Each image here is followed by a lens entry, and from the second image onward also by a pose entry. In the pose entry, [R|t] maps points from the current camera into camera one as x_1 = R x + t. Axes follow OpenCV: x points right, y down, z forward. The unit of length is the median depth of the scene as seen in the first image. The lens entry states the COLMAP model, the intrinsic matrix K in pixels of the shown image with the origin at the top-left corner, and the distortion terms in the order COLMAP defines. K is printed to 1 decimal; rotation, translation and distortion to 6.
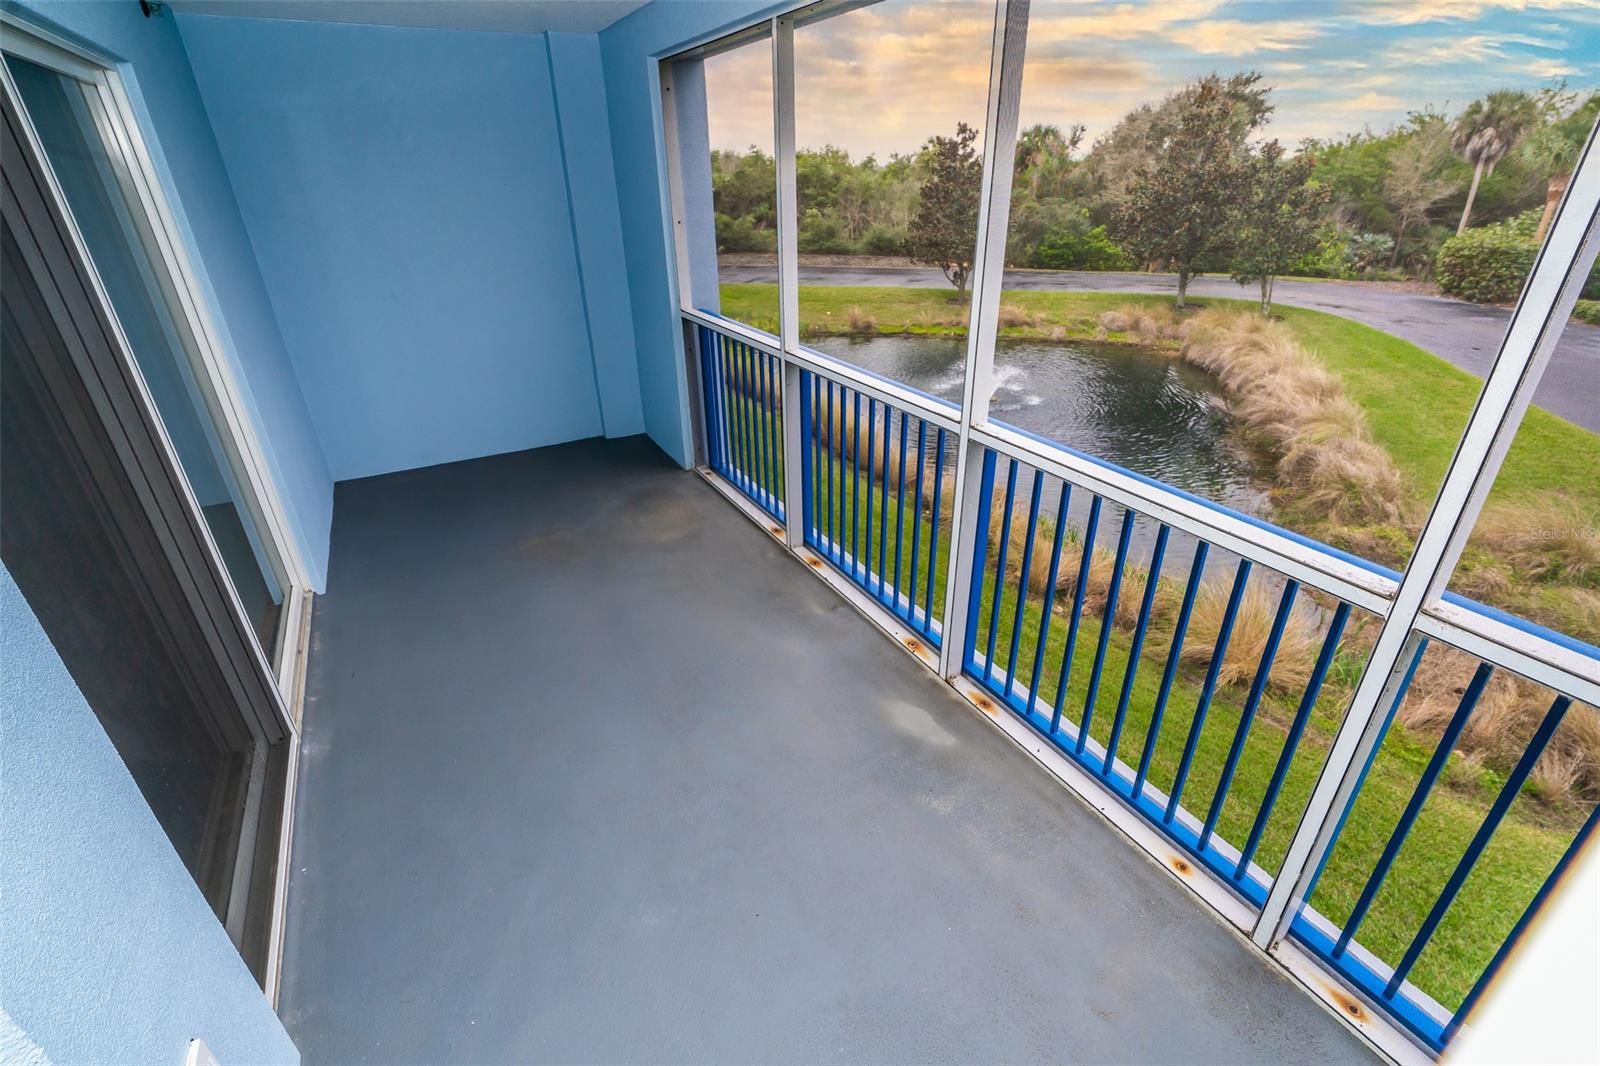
lens RADIAL K [[720.9, 0, 806.5], [0, 720.9, 532.1], [0, 0, 1]] dist [-0.016260, 0.007246]
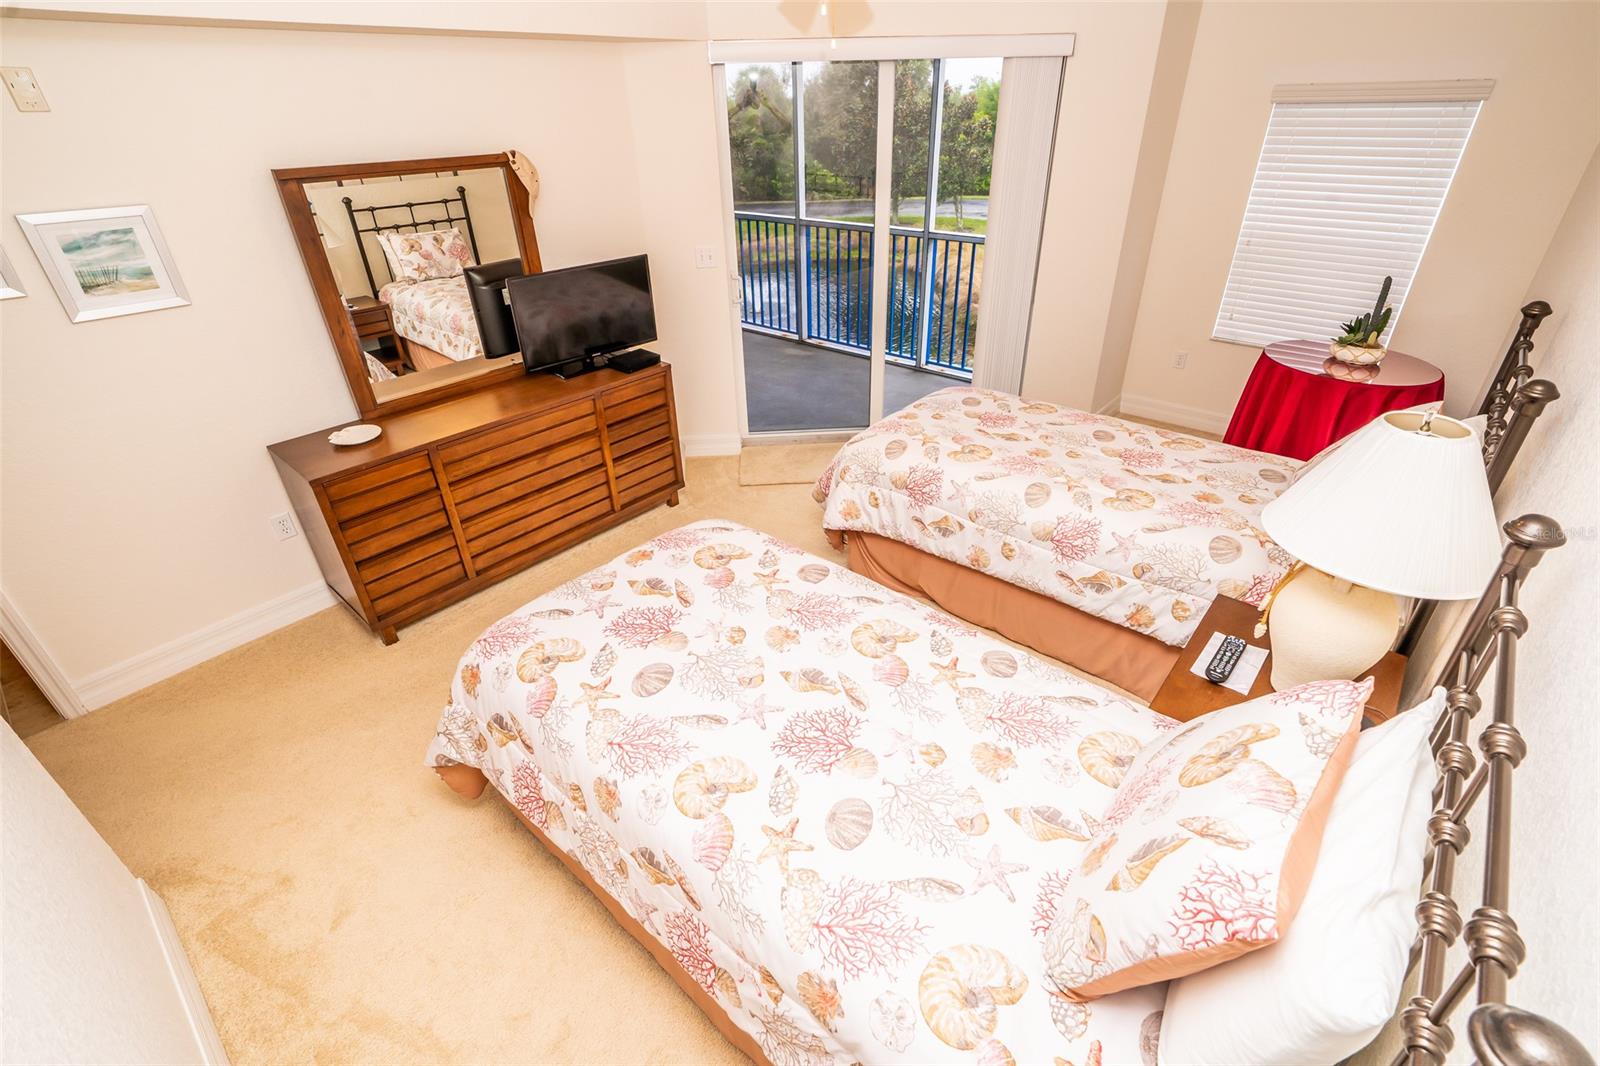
lens RADIAL K [[720.9, 0, 806.5], [0, 720.9, 532.1], [0, 0, 1]] dist [-0.016260, 0.007246]
pose [[0.941835, -0.177113, 0.285618, -0.049670], [0.157621, 0.983386, 0.090044, 0.053288], [-0.296820, -0.039787, 0.954104, -0.110969]]
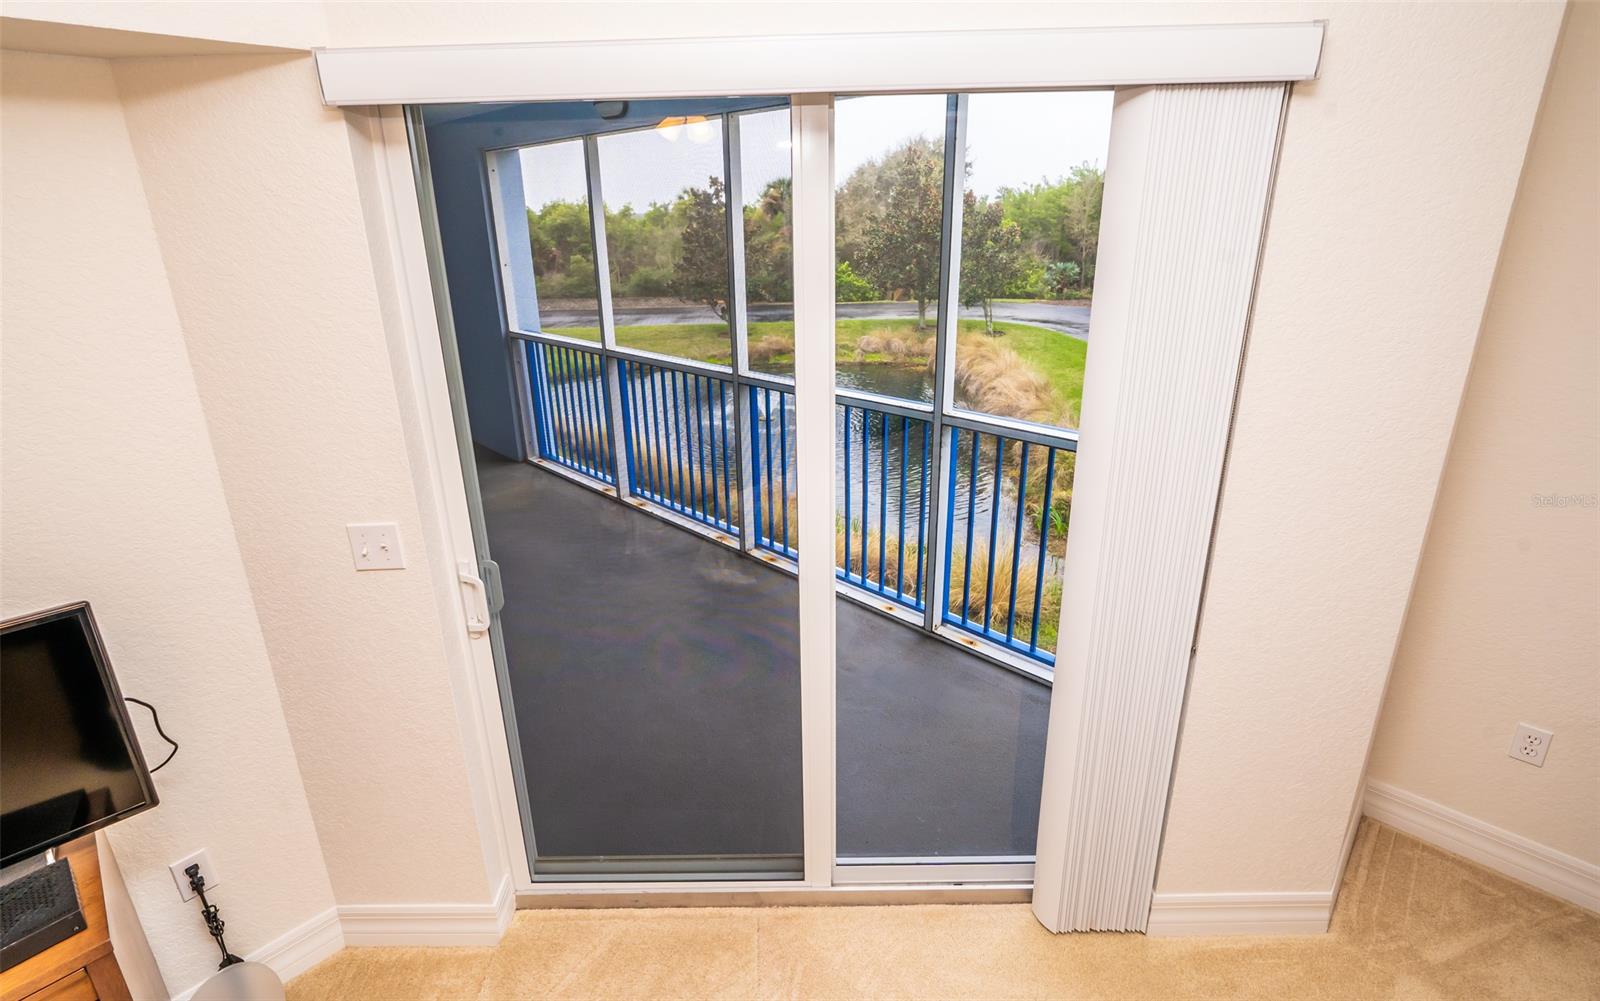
lens RADIAL K [[752.4, 0, 787.9], [0, 752.4, 456.4], [0, 0, 1]] dist [0.000700, -0.000131]
pose [[0.961247, -0.092876, 0.259575, -0.009382], [0.132640, 0.981212, -0.140109, 0.021558], [-0.241685, 0.169109, 0.955505, -0.047639]]
